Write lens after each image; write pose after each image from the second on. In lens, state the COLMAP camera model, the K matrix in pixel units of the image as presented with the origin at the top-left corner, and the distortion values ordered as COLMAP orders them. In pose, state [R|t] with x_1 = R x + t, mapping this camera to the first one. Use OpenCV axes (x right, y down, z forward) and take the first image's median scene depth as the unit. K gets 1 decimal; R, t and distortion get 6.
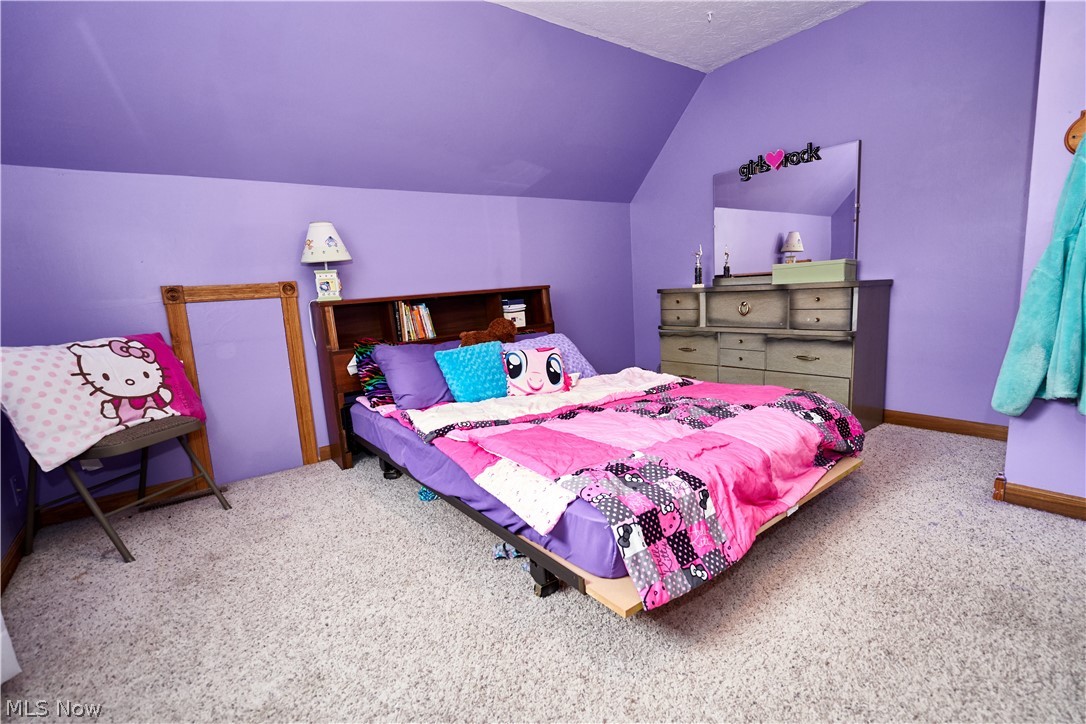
lens RADIAL K [[504.0, 0, 541.2], [0, 504.0, 362.4], [0, 0, 1]] dist [-0.000235, 0.000307]
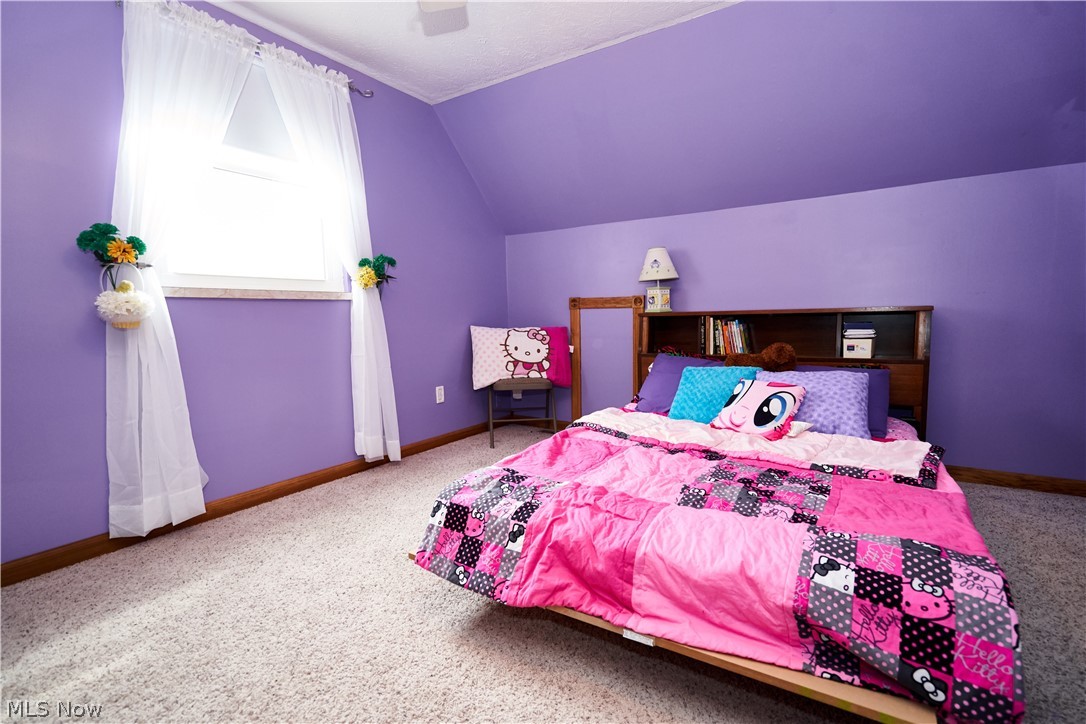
lens RADIAL K [[504.0, 0, 541.2], [0, 504.0, 362.4], [0, 0, 1]] dist [-0.000235, 0.000307]
pose [[0.336705, 0.147003, -0.930065, 0.815263], [-0.145542, 0.983993, 0.102837, -0.115616], [0.930294, 0.100738, 0.352710, 0.437626]]
